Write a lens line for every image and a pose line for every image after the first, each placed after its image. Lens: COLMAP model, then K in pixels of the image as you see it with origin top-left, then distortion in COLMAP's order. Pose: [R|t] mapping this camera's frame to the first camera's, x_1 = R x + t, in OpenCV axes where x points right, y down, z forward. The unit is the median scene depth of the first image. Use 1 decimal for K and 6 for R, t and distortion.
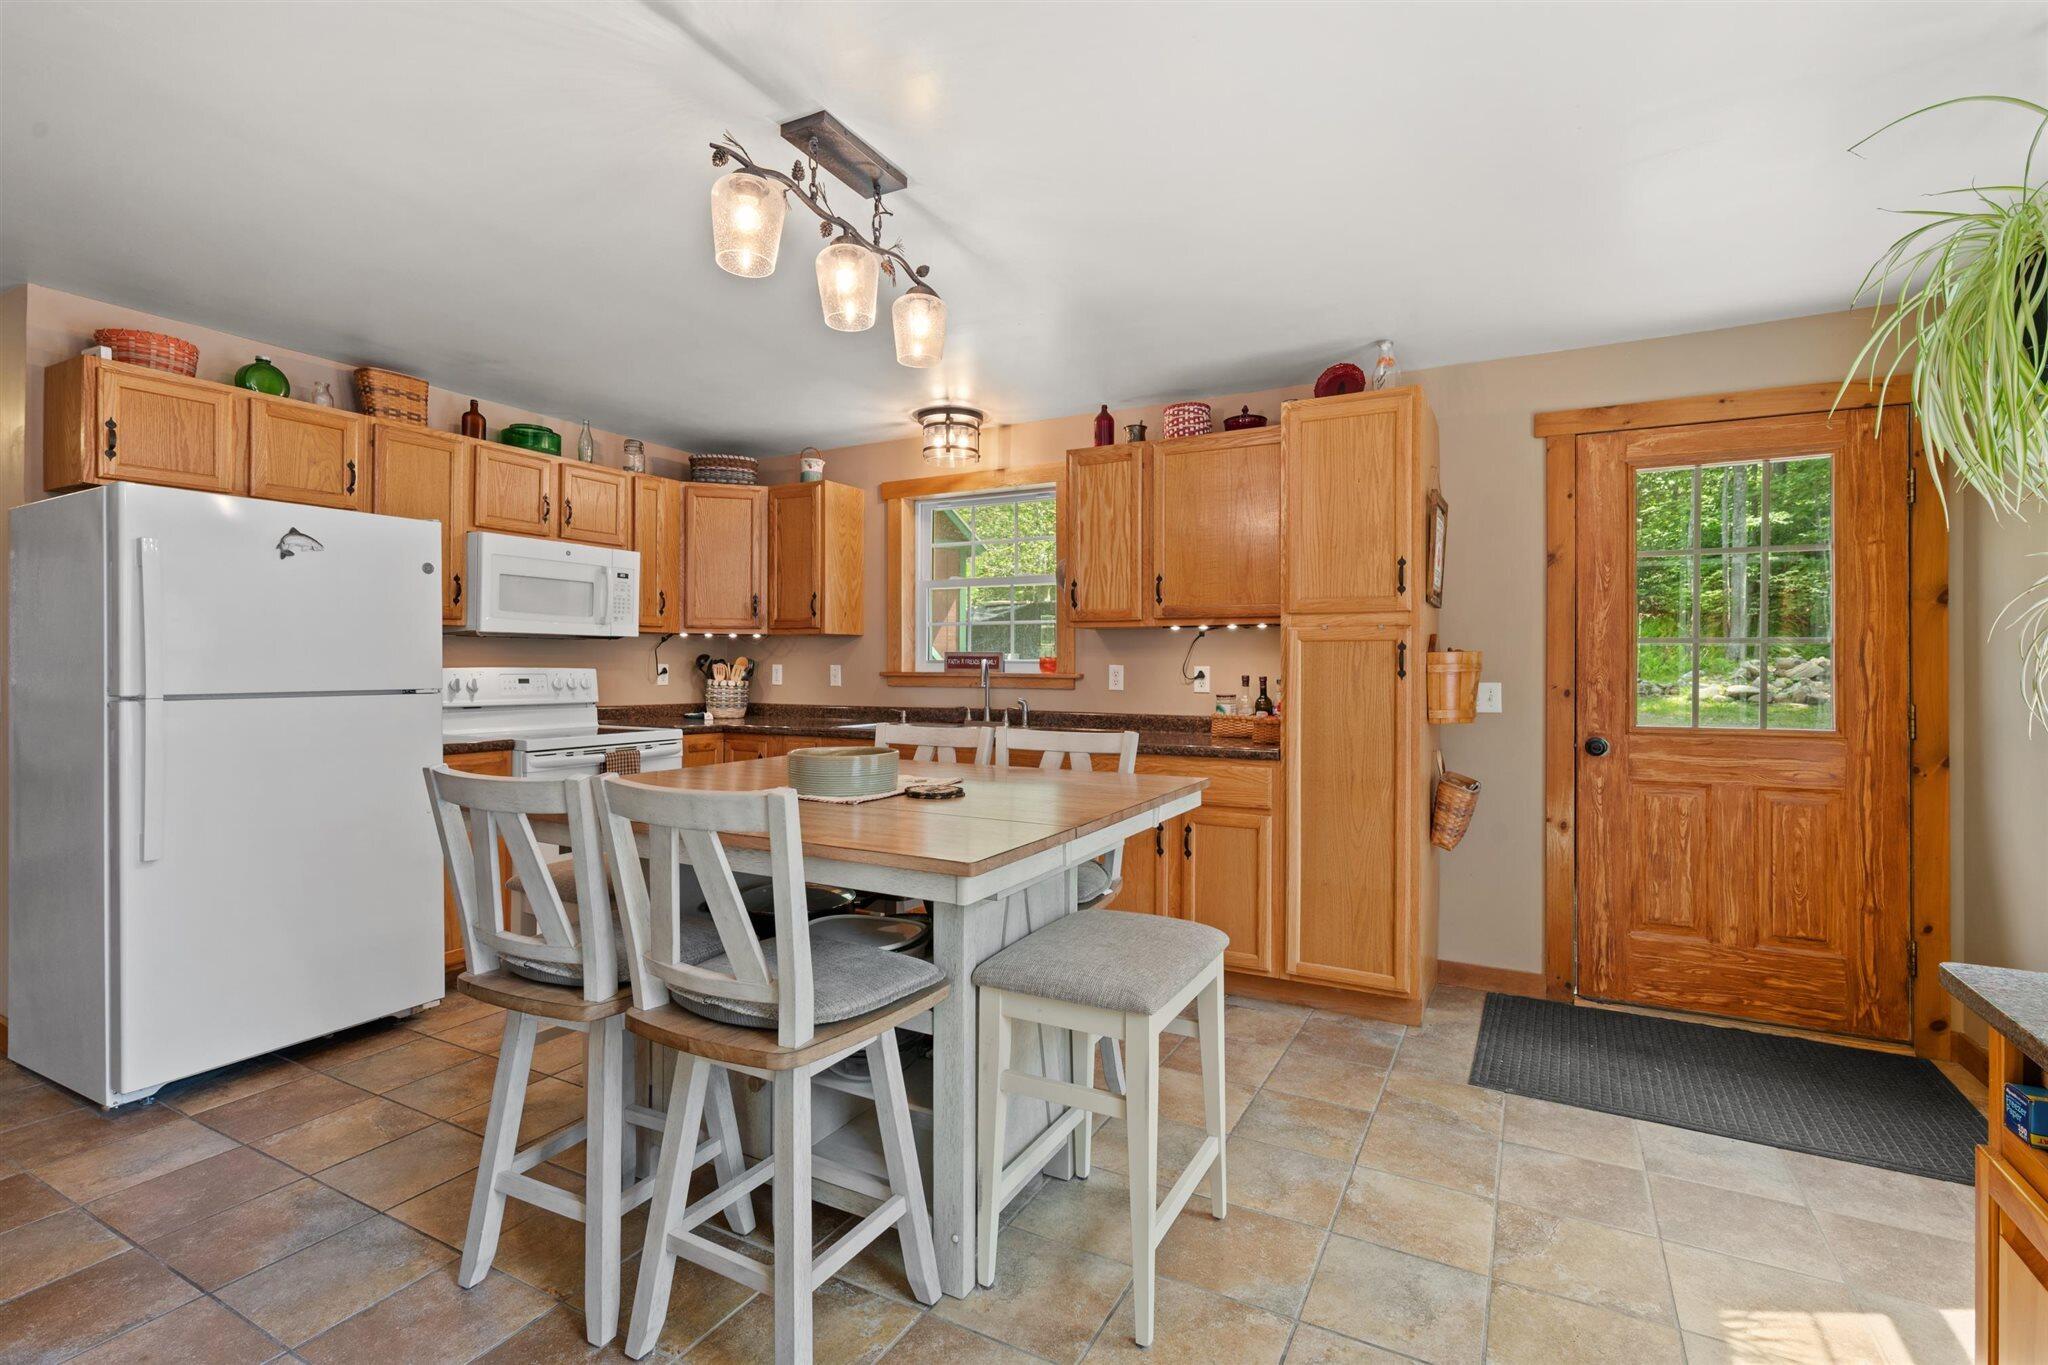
lens RADIAL K [[944.9, 0, 1028.4], [0, 944.9, 669.9], [0, 0, 1]] dist [0.000039, -0.000033]
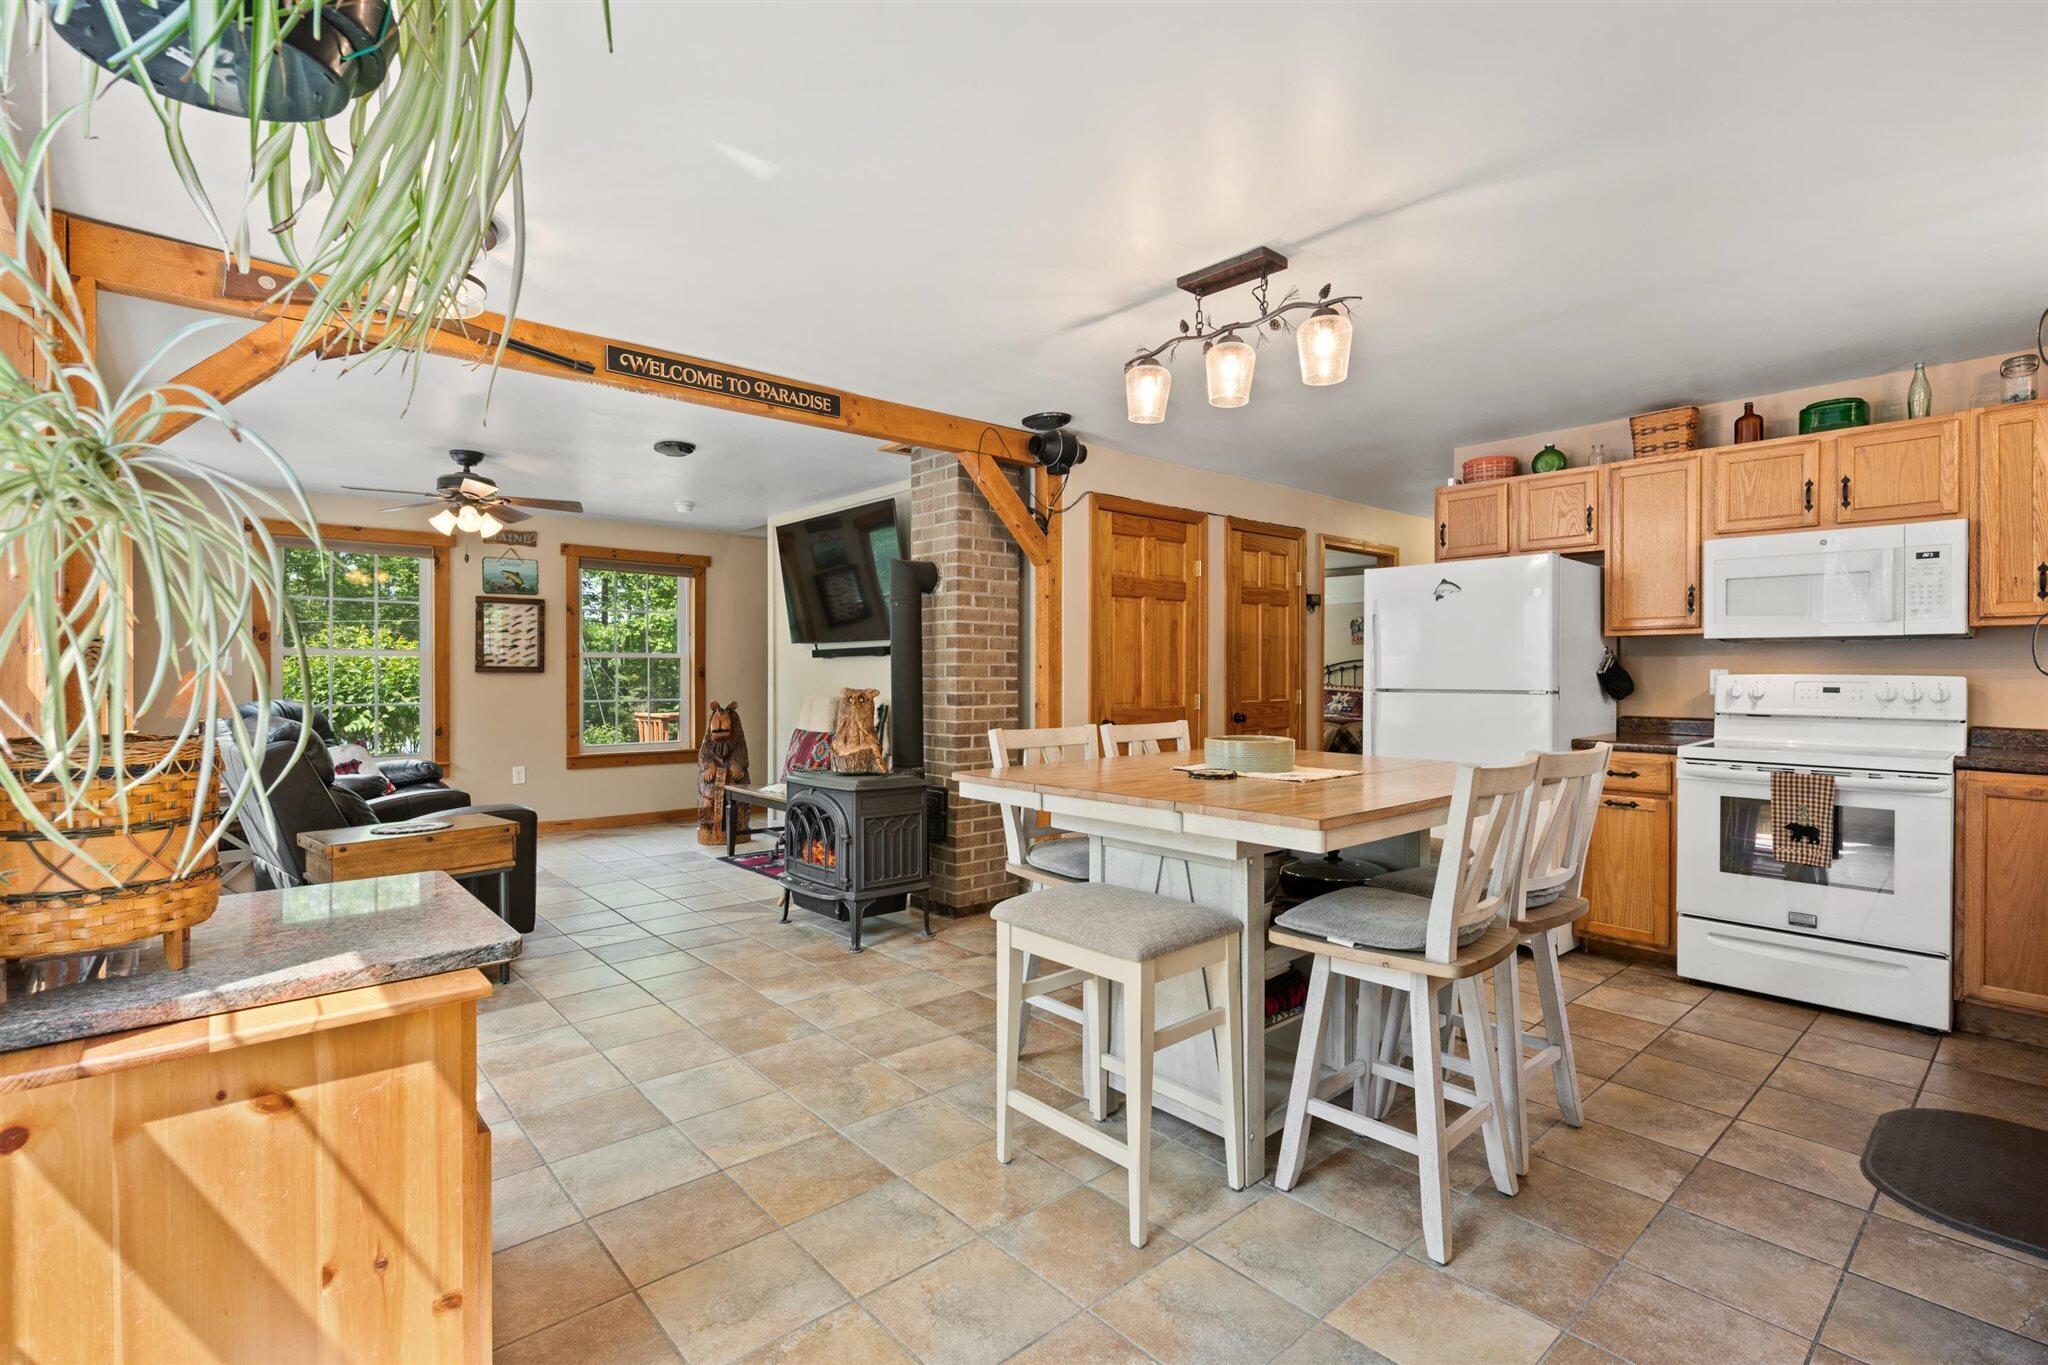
lens RADIAL K [[944.9, 0, 1028.4], [0, 944.9, 669.9], [0, 0, 1]] dist [0.000039, -0.000033]
pose [[-0.346581, -0.005895, -0.938002, 0.704591], [-0.007928, 0.999963, -0.003355, 0.002314], [0.937987, 0.006274, -0.346615, 0.757841]]
